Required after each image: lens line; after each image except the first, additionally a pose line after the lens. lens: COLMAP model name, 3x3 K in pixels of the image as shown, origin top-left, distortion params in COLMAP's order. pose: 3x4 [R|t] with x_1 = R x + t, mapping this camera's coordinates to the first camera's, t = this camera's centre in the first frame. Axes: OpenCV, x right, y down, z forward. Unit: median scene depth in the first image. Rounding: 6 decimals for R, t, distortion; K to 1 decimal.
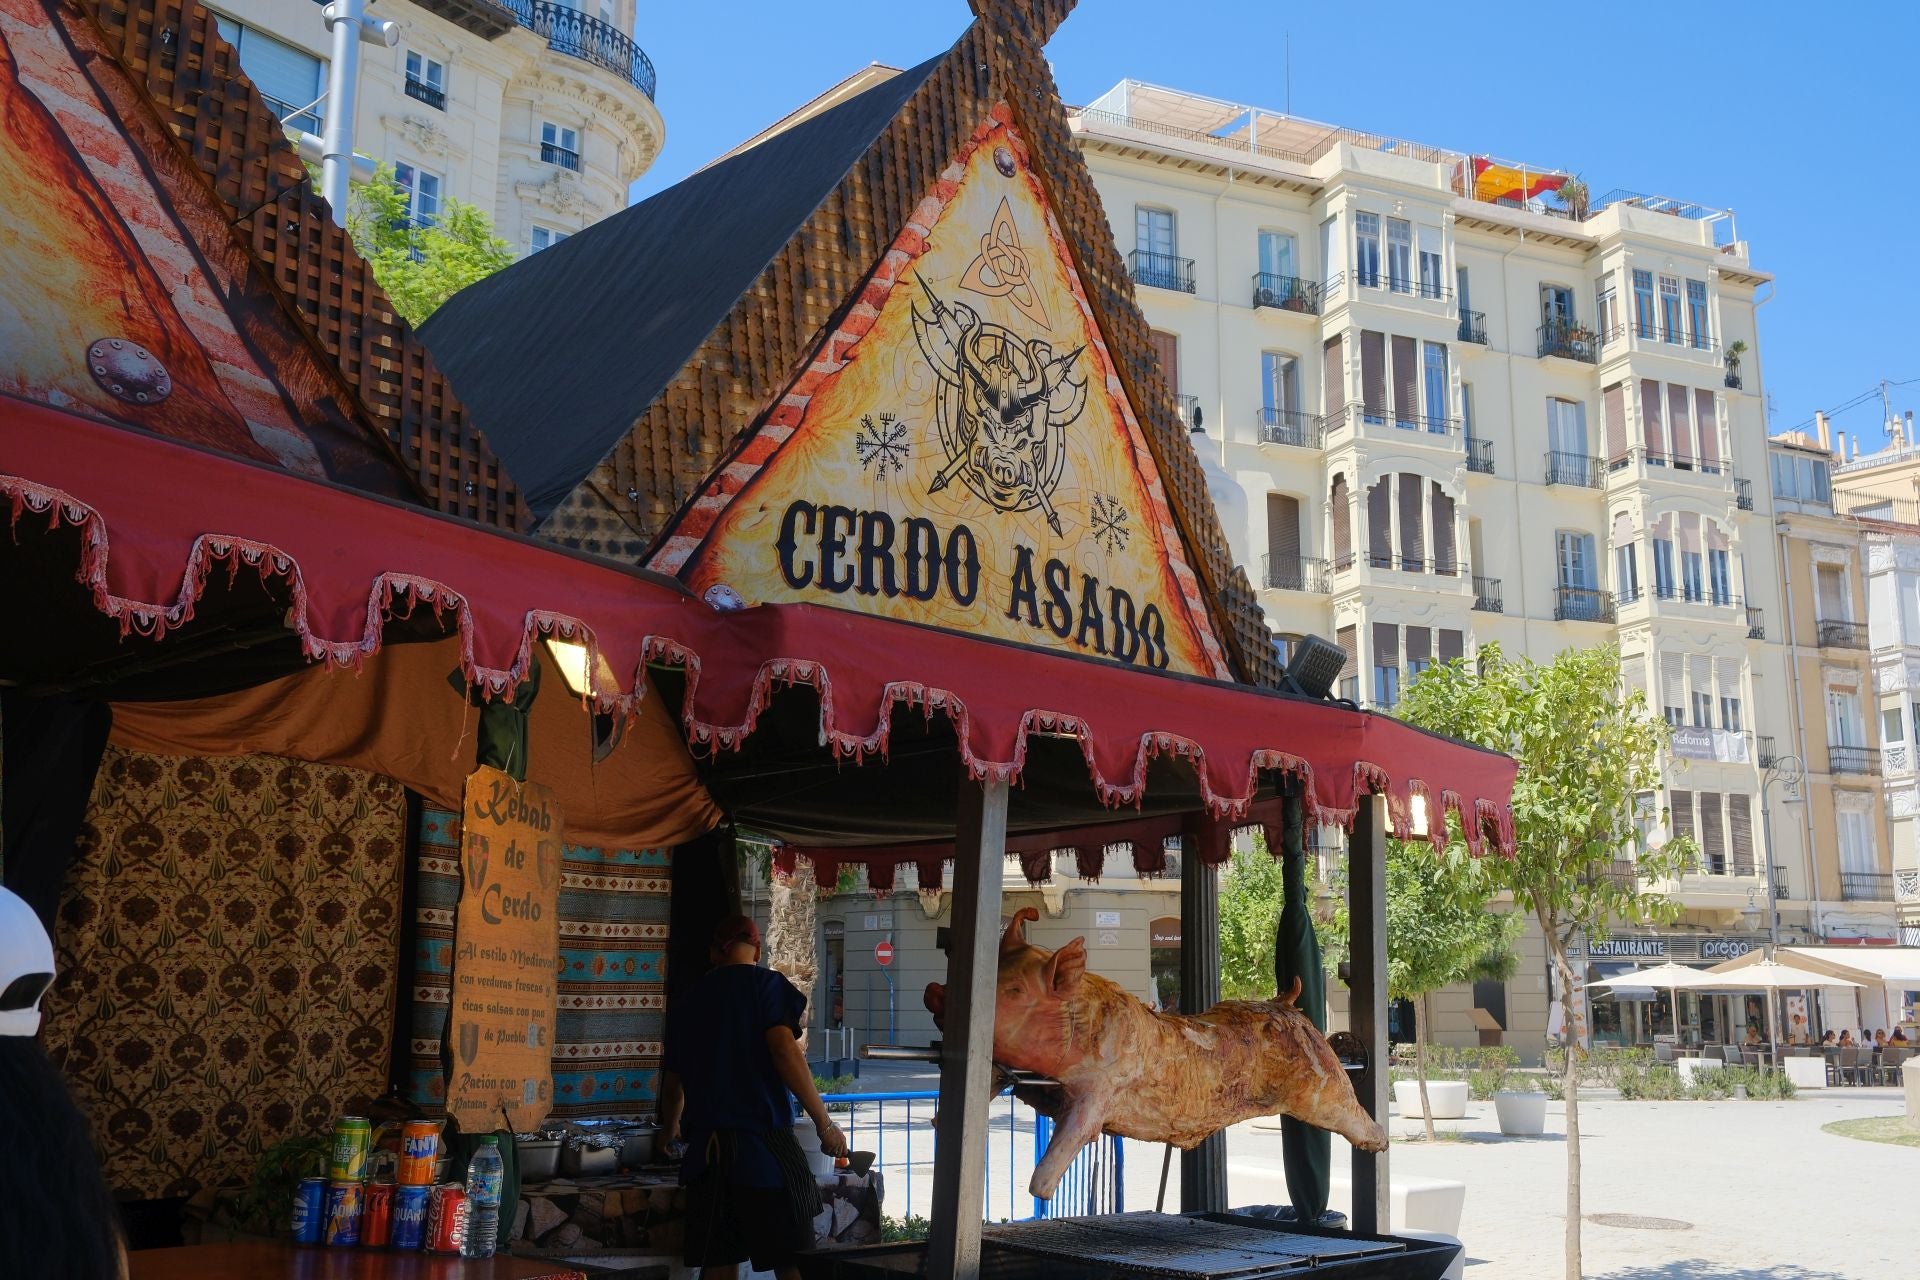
lens RADIAL K [[1895.6, 0, 960.0], [0, 1895.6, 640.0], [0, 0, 1]] dist [-0.000976, -0.003046]
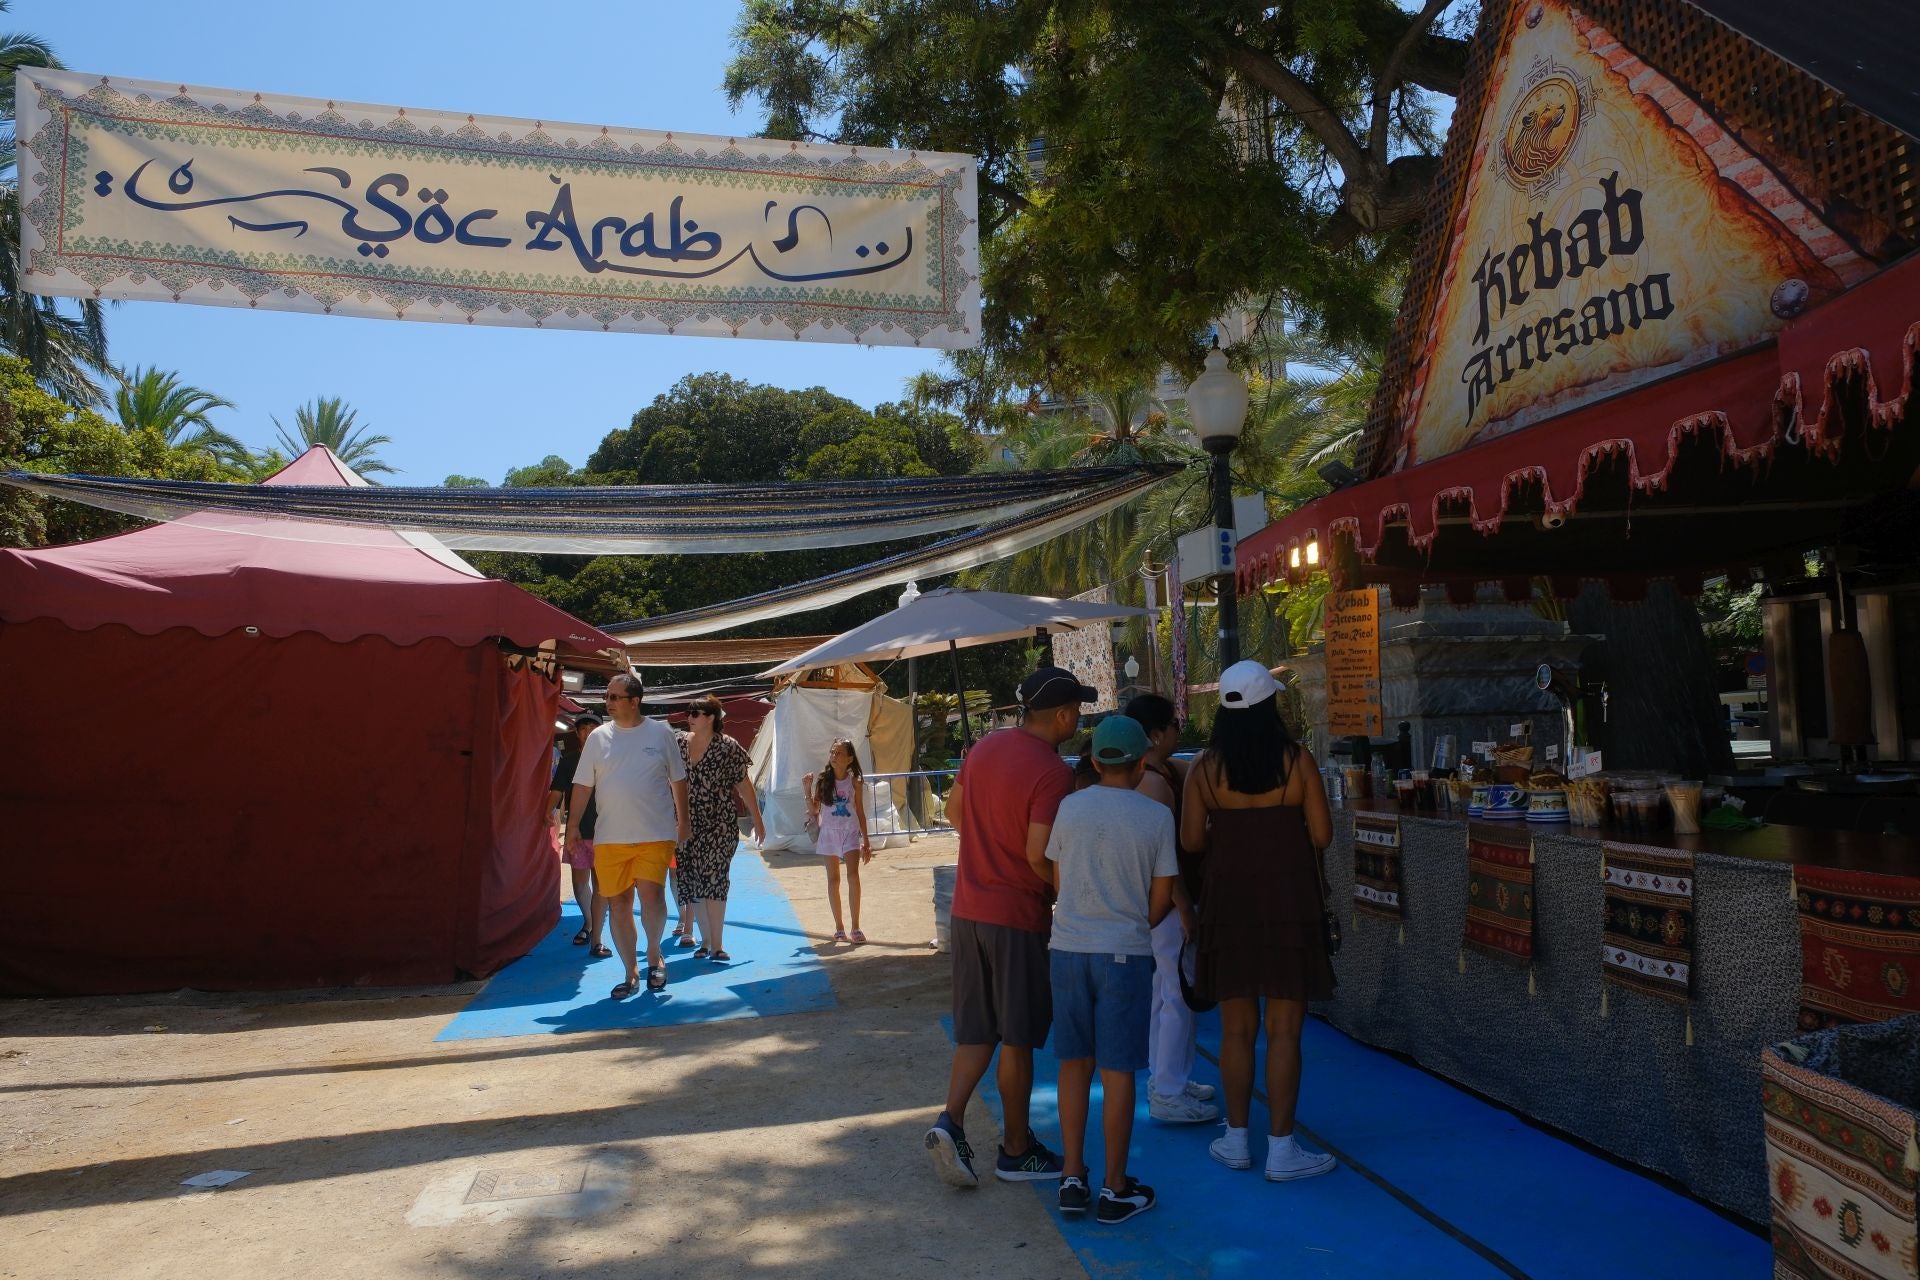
lens RADIAL K [[1895.6, 0, 960.0], [0, 1895.6, 640.0], [0, 0, 1]] dist [-0.000976, -0.003046]
pose [[-0.663791, -0.048581, -0.746339, 1.225443], [0.170669, 0.961721, -0.214393, 0.365073], [0.728185, -0.269689, -0.630090, 1.426821]]
